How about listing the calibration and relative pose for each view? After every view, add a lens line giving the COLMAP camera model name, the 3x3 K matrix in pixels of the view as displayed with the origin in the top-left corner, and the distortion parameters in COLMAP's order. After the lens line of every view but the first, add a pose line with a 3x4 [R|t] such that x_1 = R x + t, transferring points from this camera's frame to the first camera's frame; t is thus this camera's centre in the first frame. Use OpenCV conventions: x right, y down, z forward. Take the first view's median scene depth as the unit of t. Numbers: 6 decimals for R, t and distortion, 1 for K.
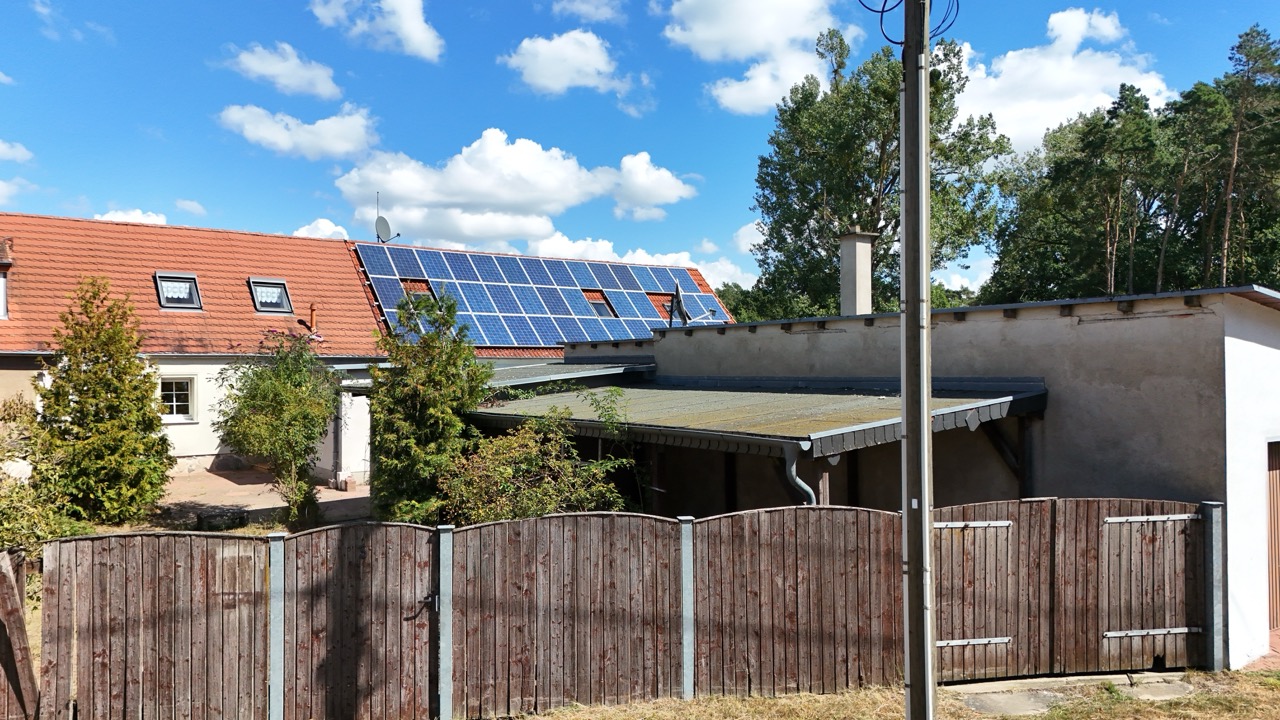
lens RADIAL K [[938.1, 0, 645.4], [0, 938.1, 367.6], [0, 0, 1]] dist [0.057731, -0.047493]
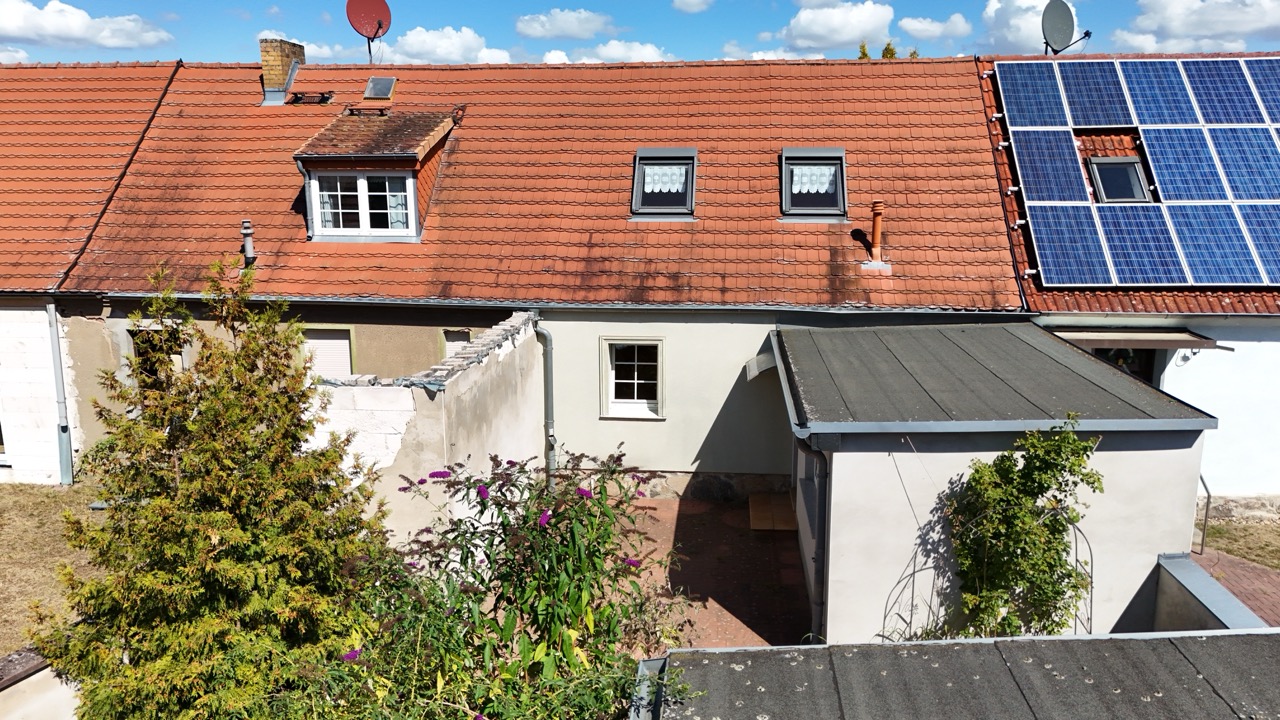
lens RADIAL K [[938.1, 0, 645.4], [0, 938.1, 367.6], [0, 0, 1]] dist [0.057731, -0.047493]
pose [[0.744003, 0.143998, -0.652475, -0.094037], [0.001712, 0.976088, 0.217370, -0.091113], [0.668174, -0.162841, 0.725966, 0.519145]]
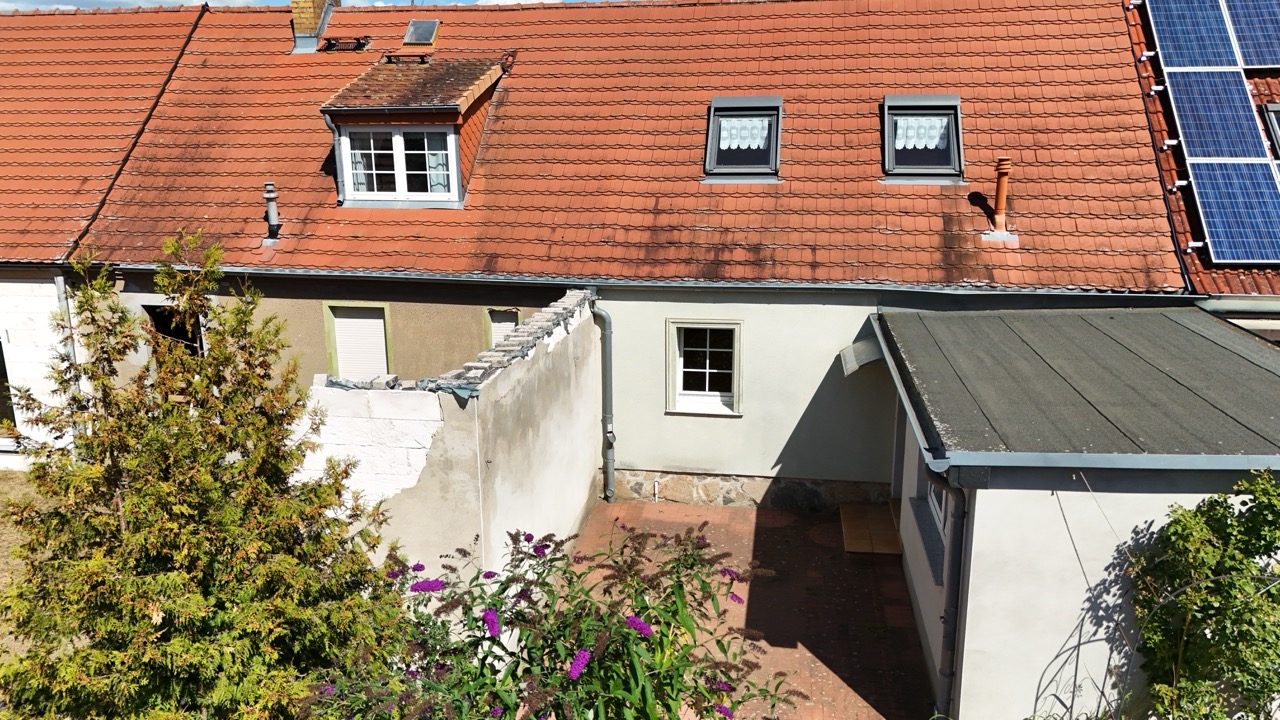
lens RADIAL K [[938.1, 0, 645.4], [0, 938.1, 367.6], [0, 0, 1]] dist [0.057731, -0.047493]
pose [[0.699646, 0.178577, -0.691814, -0.149029], [0.006738, 0.966570, 0.256314, -0.087052], [0.714458, -0.183990, 0.675053, 0.569792]]
